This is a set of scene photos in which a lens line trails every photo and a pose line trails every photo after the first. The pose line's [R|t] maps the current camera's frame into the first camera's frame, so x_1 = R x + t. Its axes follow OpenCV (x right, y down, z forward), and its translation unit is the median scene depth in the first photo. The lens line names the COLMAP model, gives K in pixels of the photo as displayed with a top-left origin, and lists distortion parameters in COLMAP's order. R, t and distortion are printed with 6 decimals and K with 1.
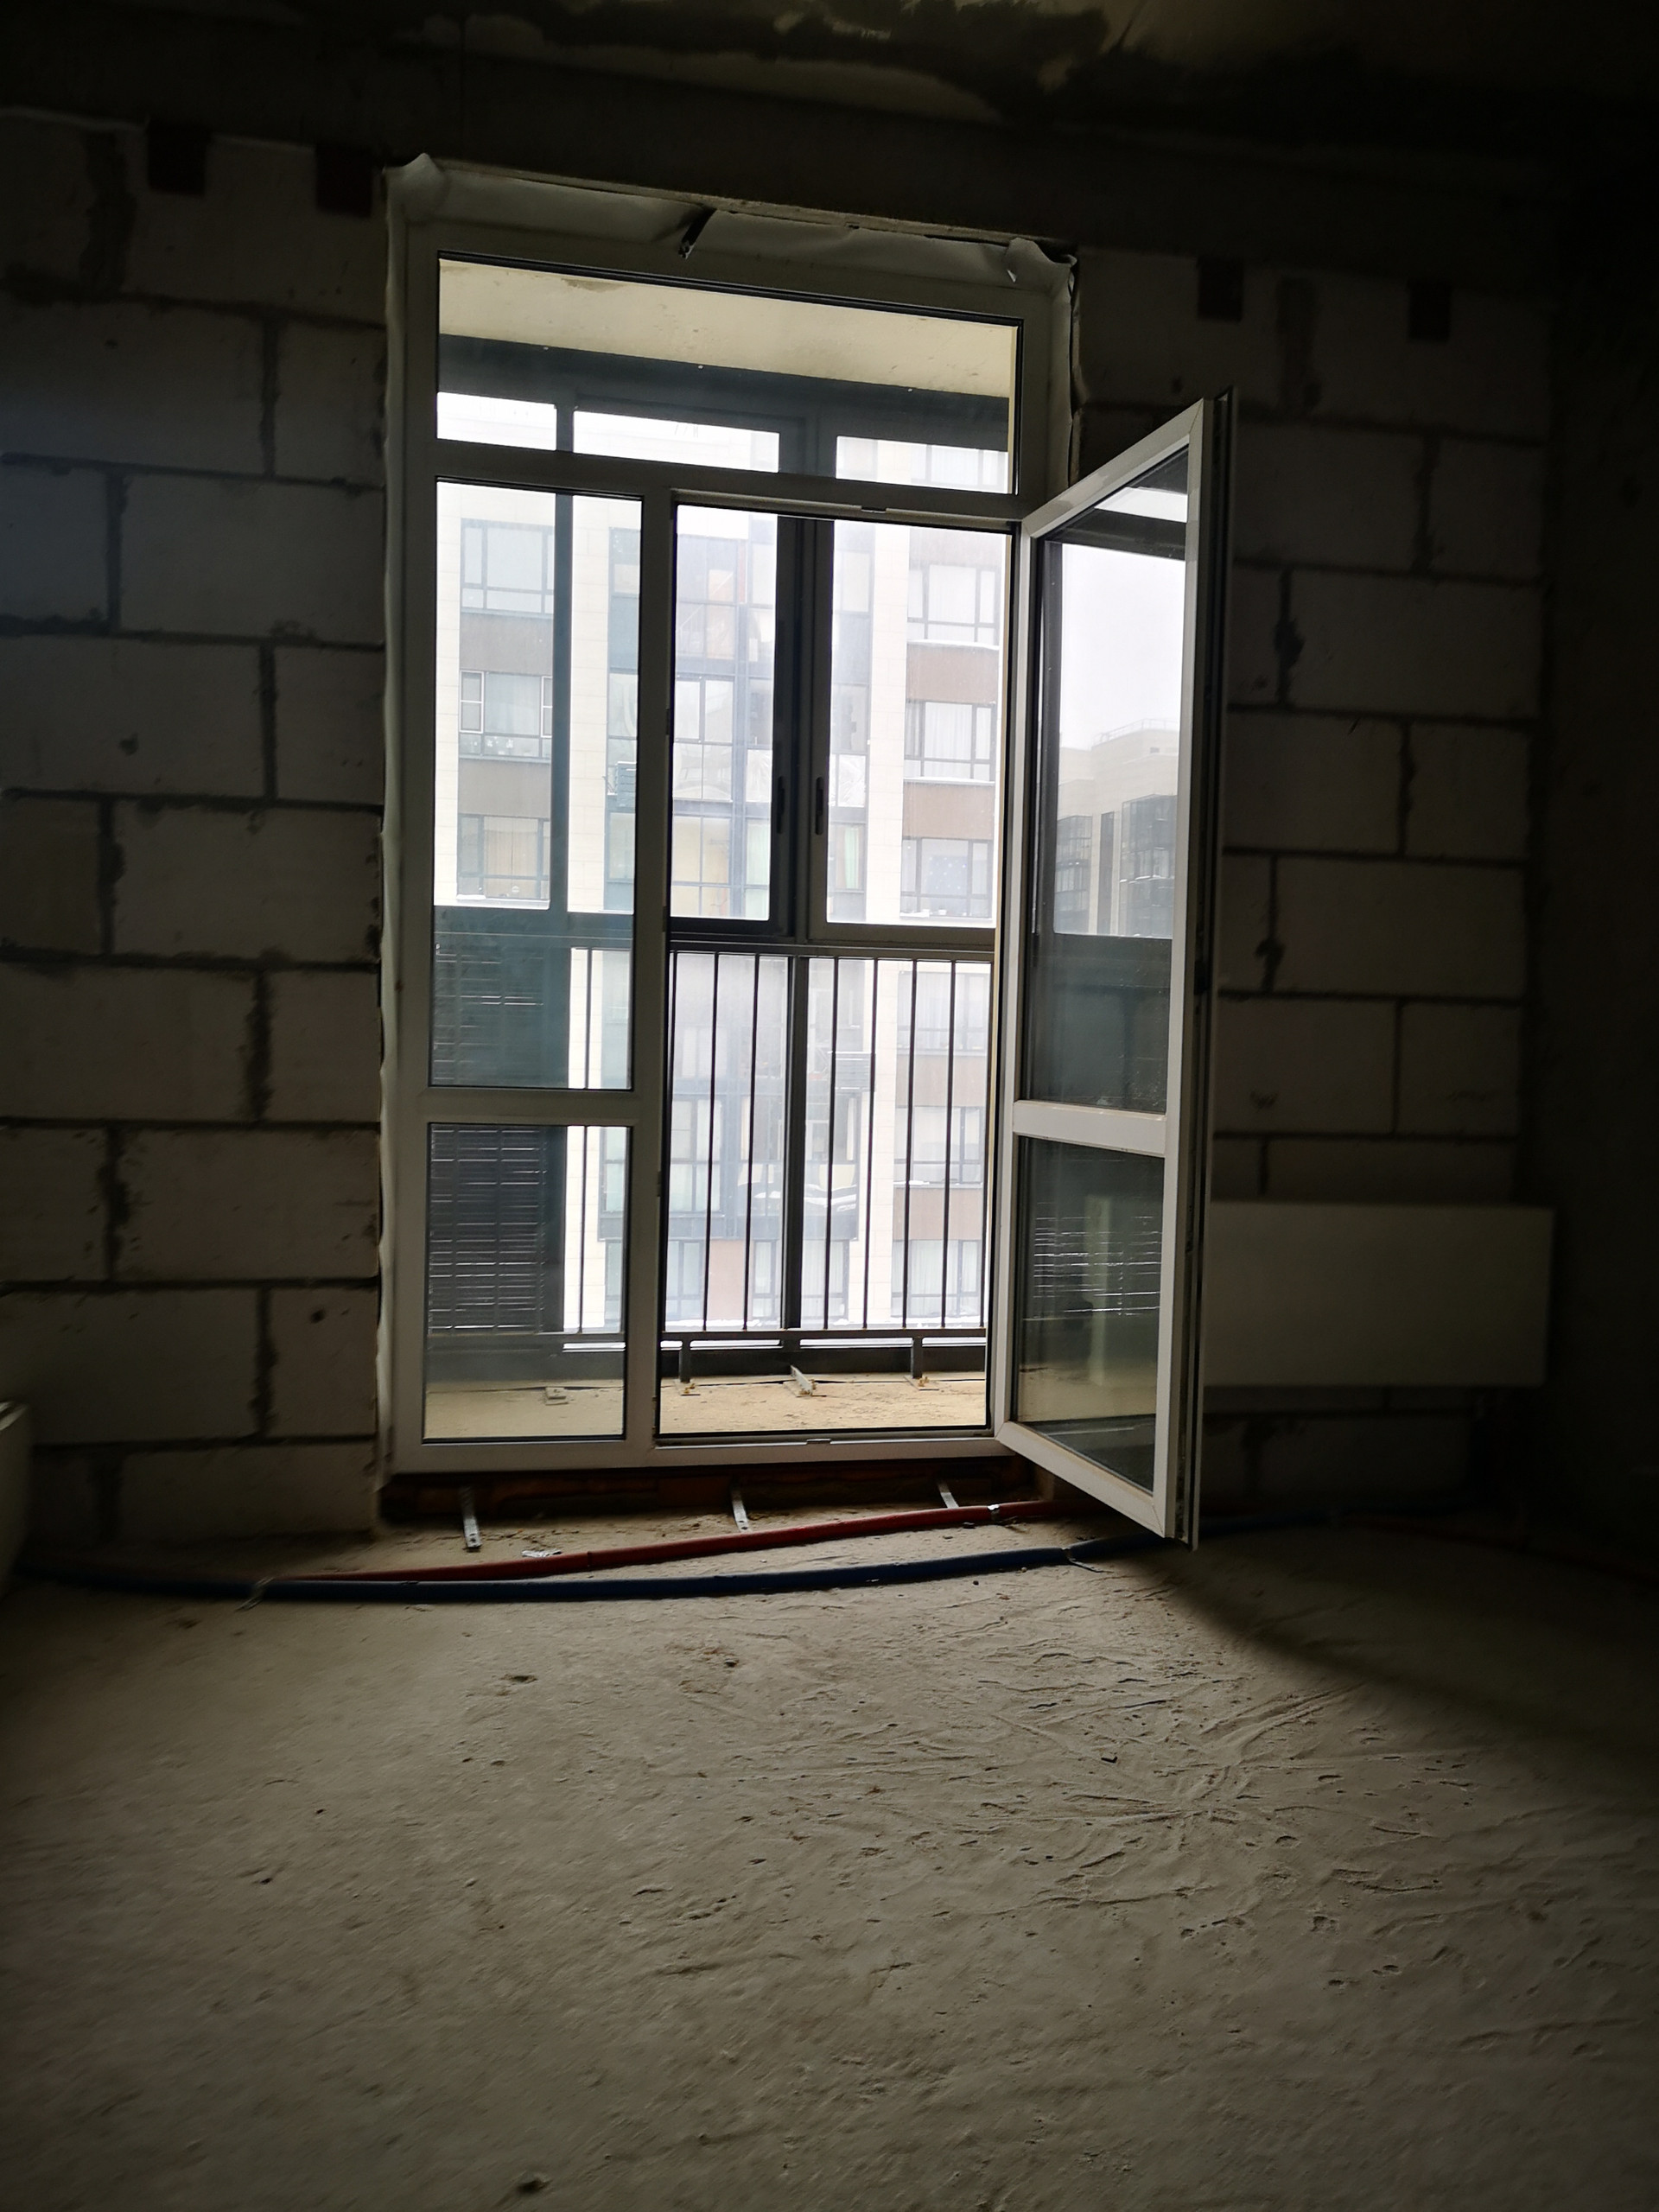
lens RADIAL K [[1692.4, 0, 819.4], [0, 1692.4, 1099.5], [0, 0, 1]] dist [0.069359, -0.074024]
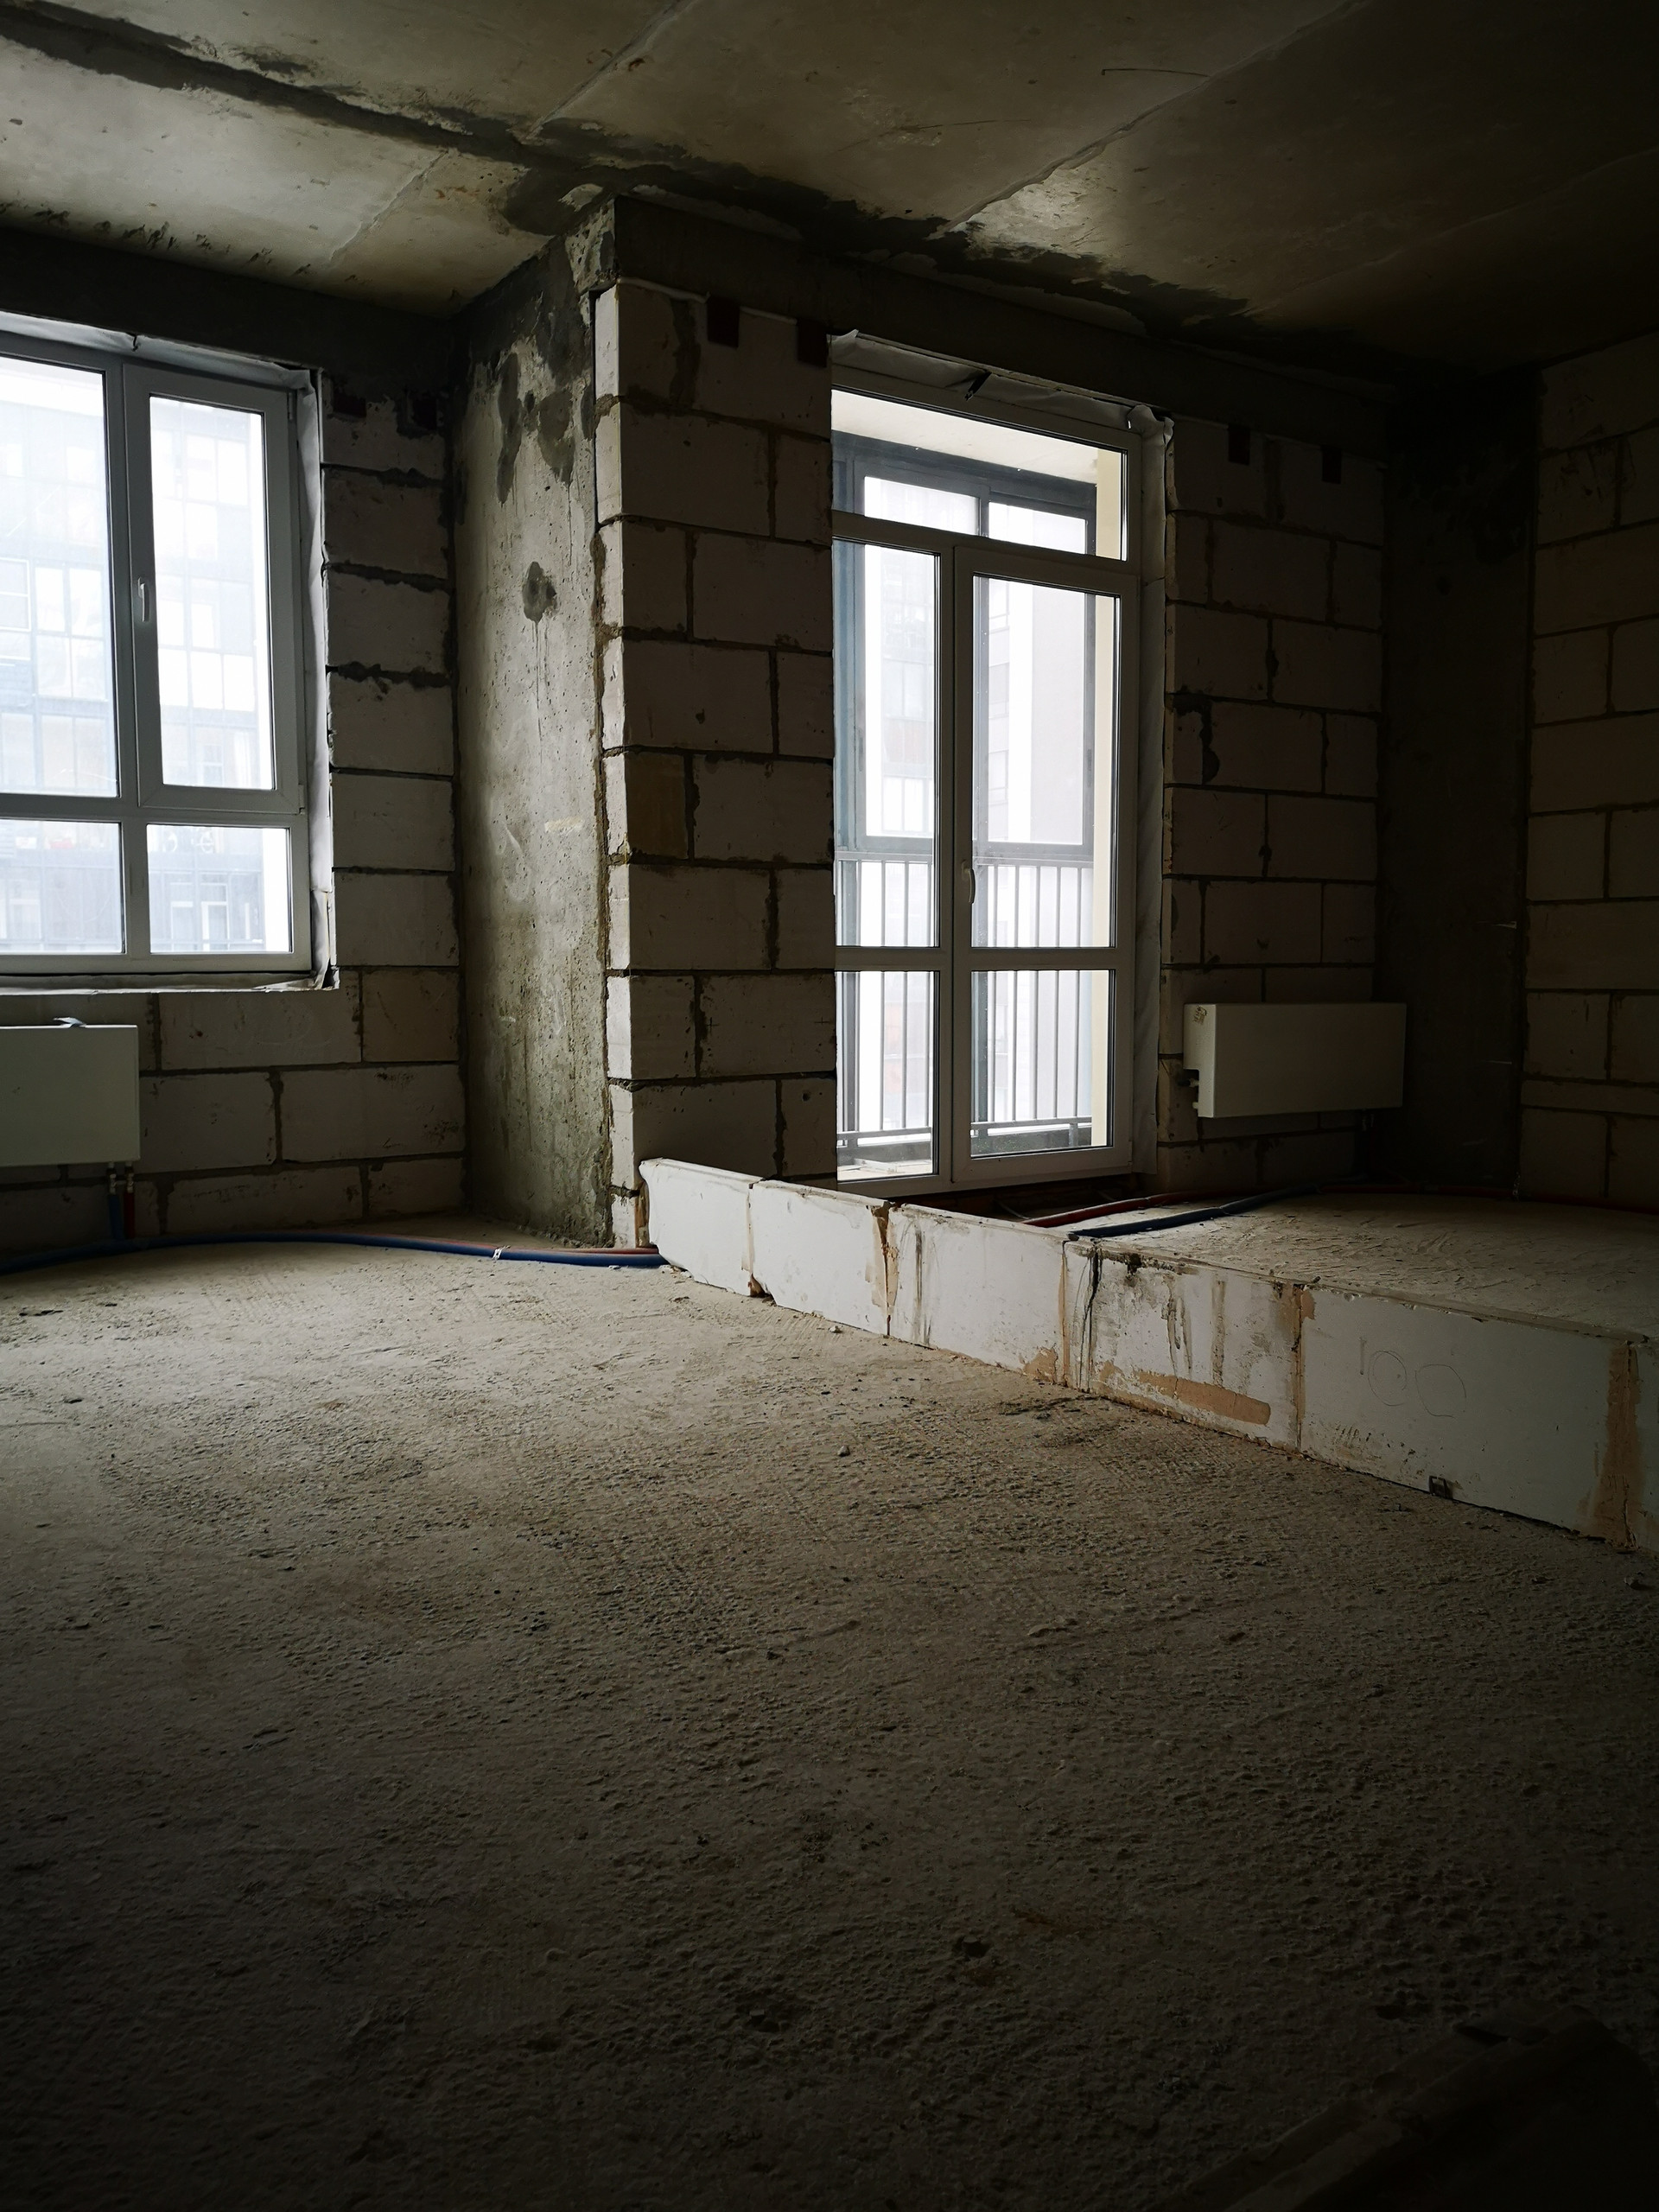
lens RADIAL K [[1743.2, 0, 805.3], [0, 1743.2, 1100.6], [0, 0, 1]] dist [0.044632, -0.086676]
pose [[0.923057, -0.058199, 0.380235, -0.899862], [0.039866, 0.997639, 0.055920, 0.044427], [-0.382592, -0.036459, 0.923198, -0.443986]]
